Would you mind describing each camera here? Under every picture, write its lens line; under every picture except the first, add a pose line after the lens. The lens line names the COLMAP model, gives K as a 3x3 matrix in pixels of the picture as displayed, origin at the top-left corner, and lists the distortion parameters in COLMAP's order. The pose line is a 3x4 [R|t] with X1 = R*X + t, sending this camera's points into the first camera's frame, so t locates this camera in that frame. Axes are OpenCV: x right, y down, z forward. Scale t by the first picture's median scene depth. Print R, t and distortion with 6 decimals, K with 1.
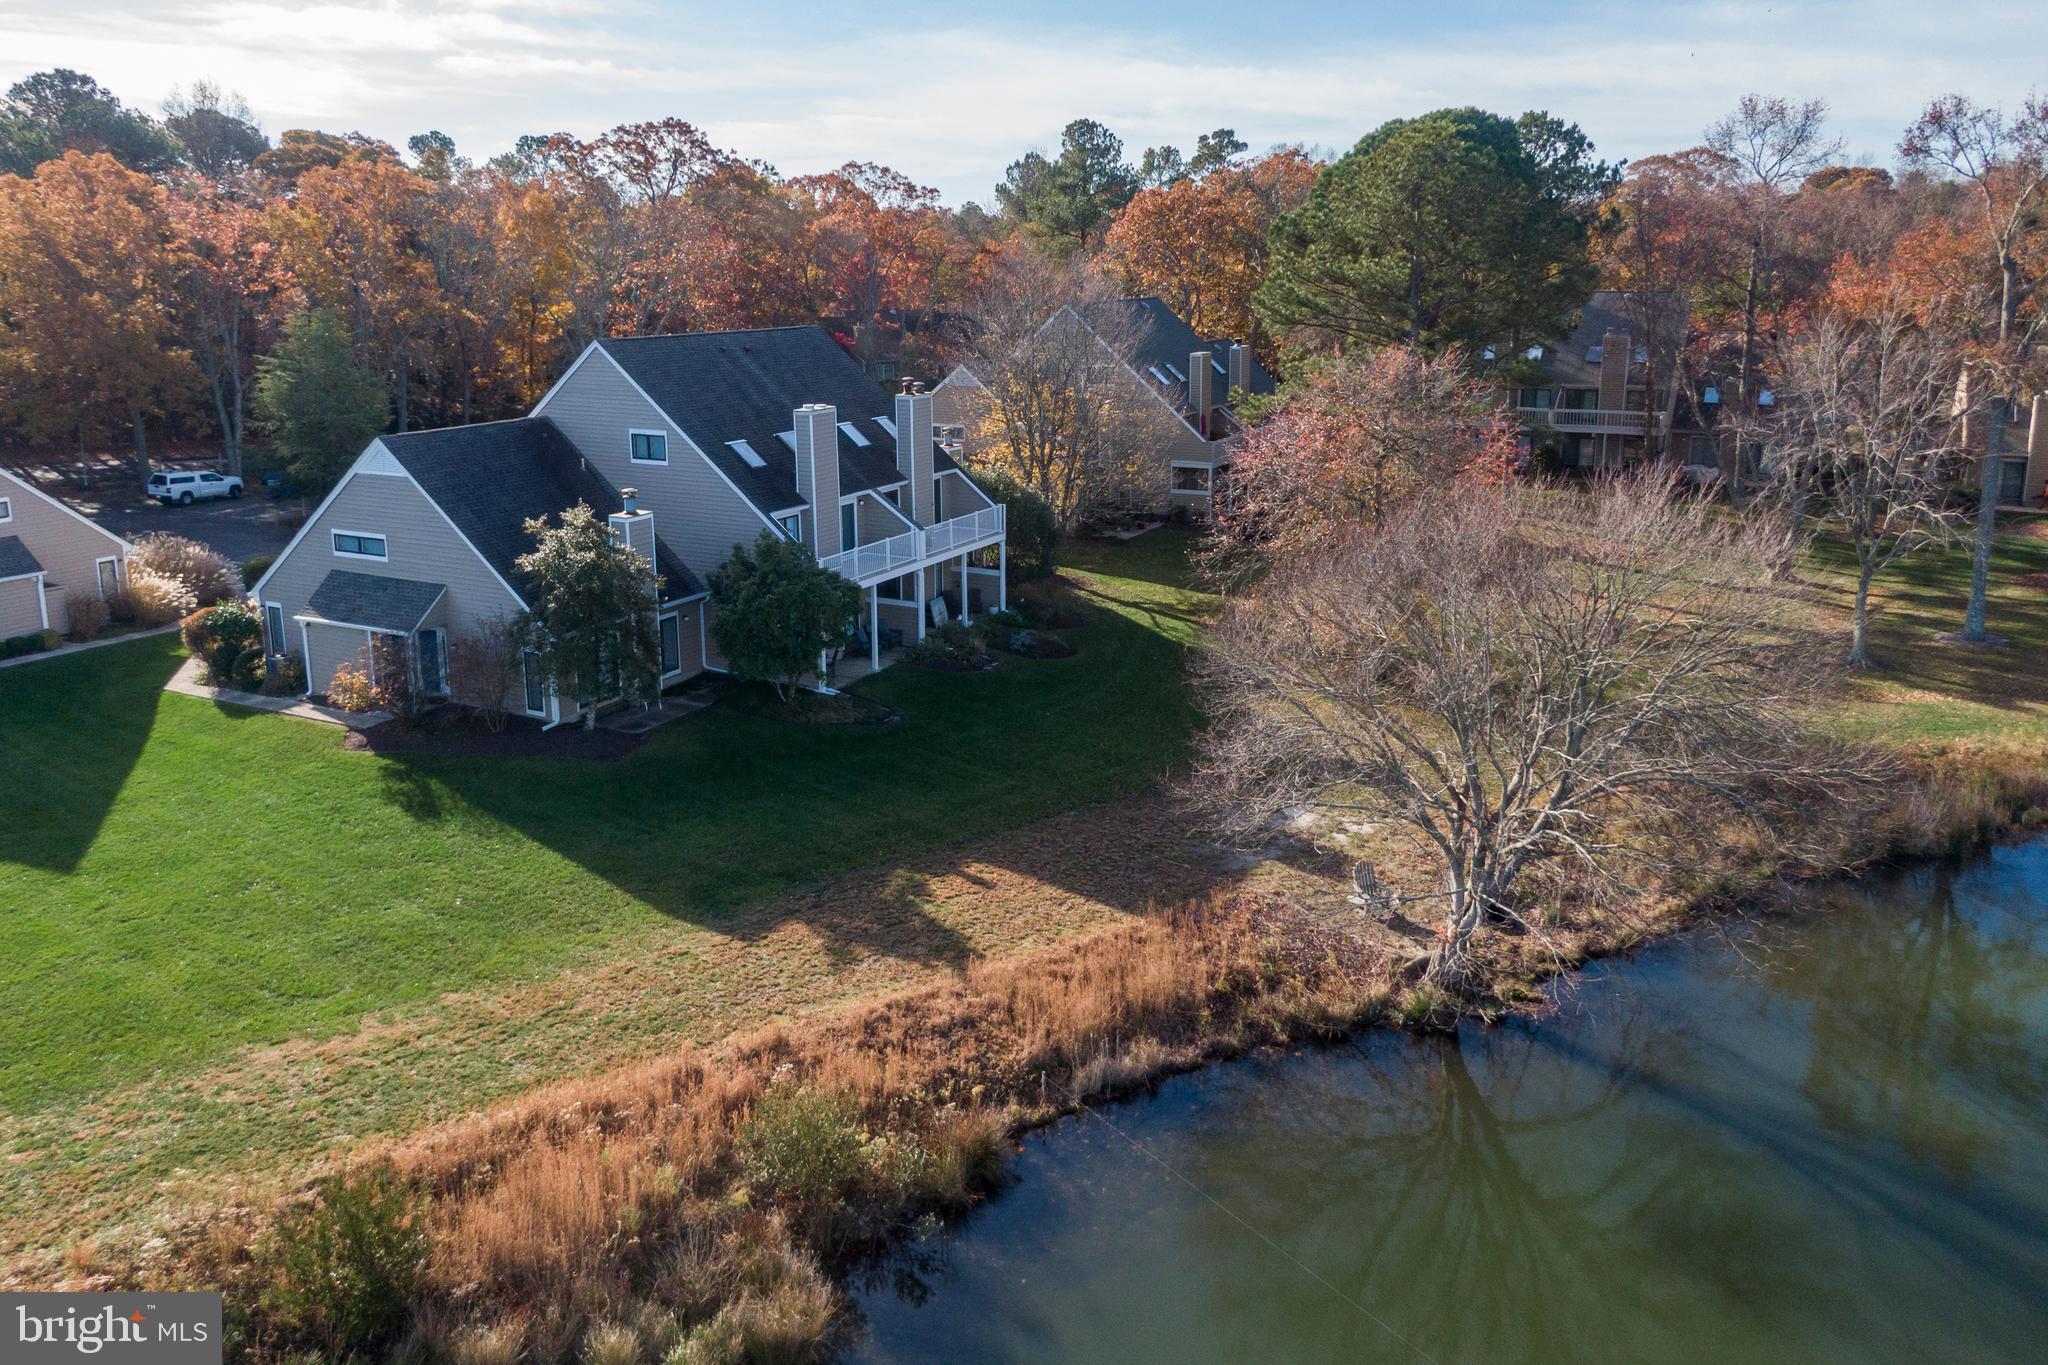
lens RADIAL K [[1416.0, 0, 1024.0], [0, 1416.0, 682.5], [0, 0, 1]] dist [0.005006, -0.002731]
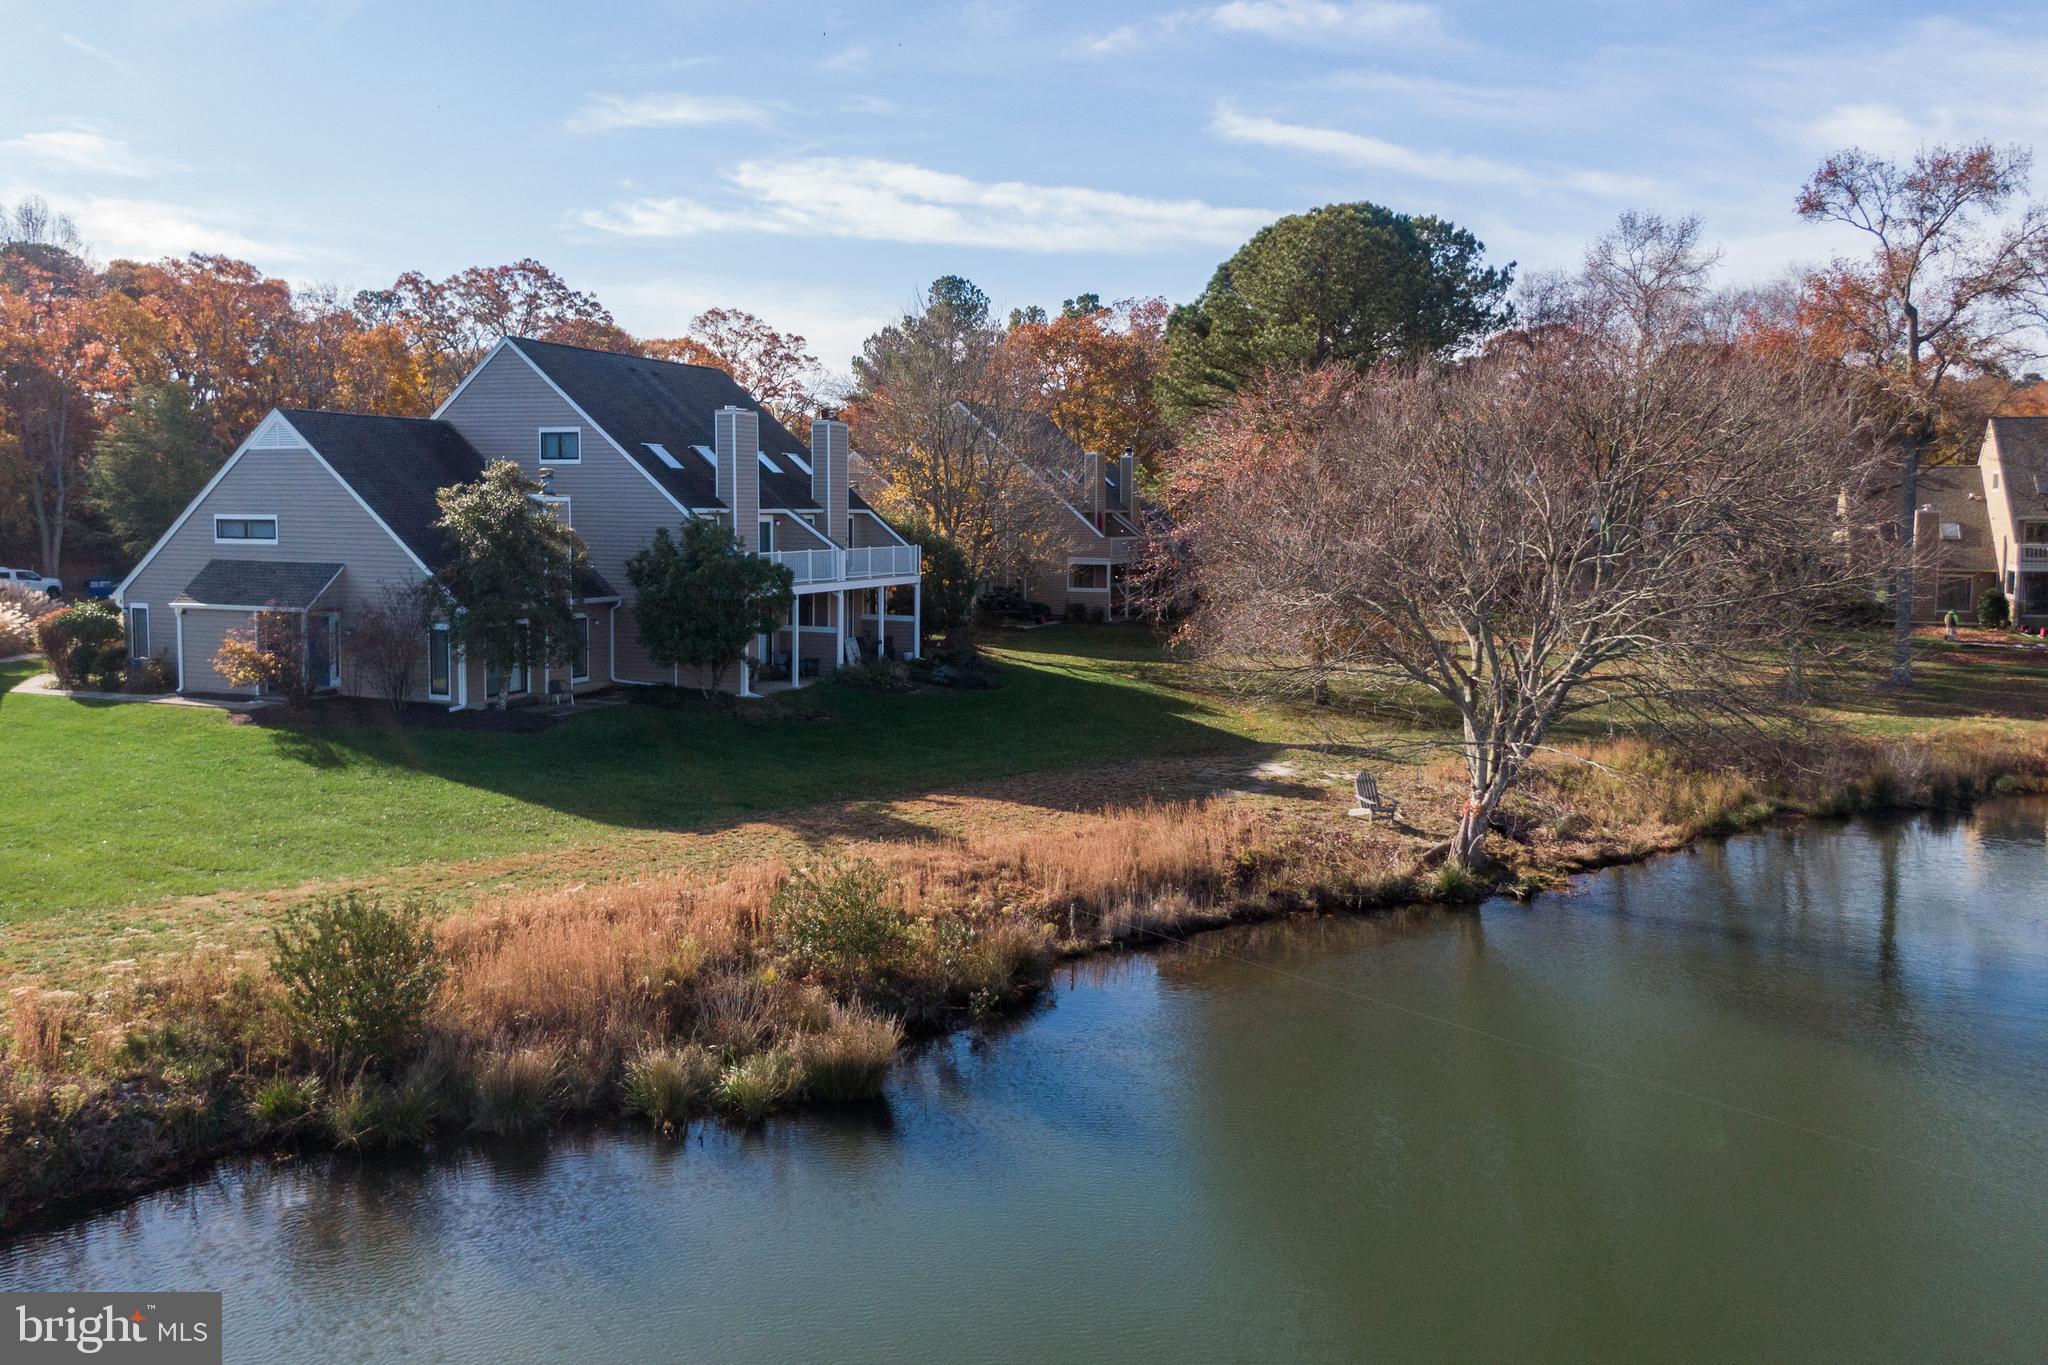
lens RADIAL K [[1487.7, 0, 986.6], [0, 1487.7, 682.7], [0, 0, 1]] dist [0.009130, -0.006268]
pose [[0.997738, 0.003540, 0.067132, -0.047184], [0.004150, 0.993465, -0.114061, 0.106339], [-0.067097, 0.114081, 0.991203, 0.013449]]
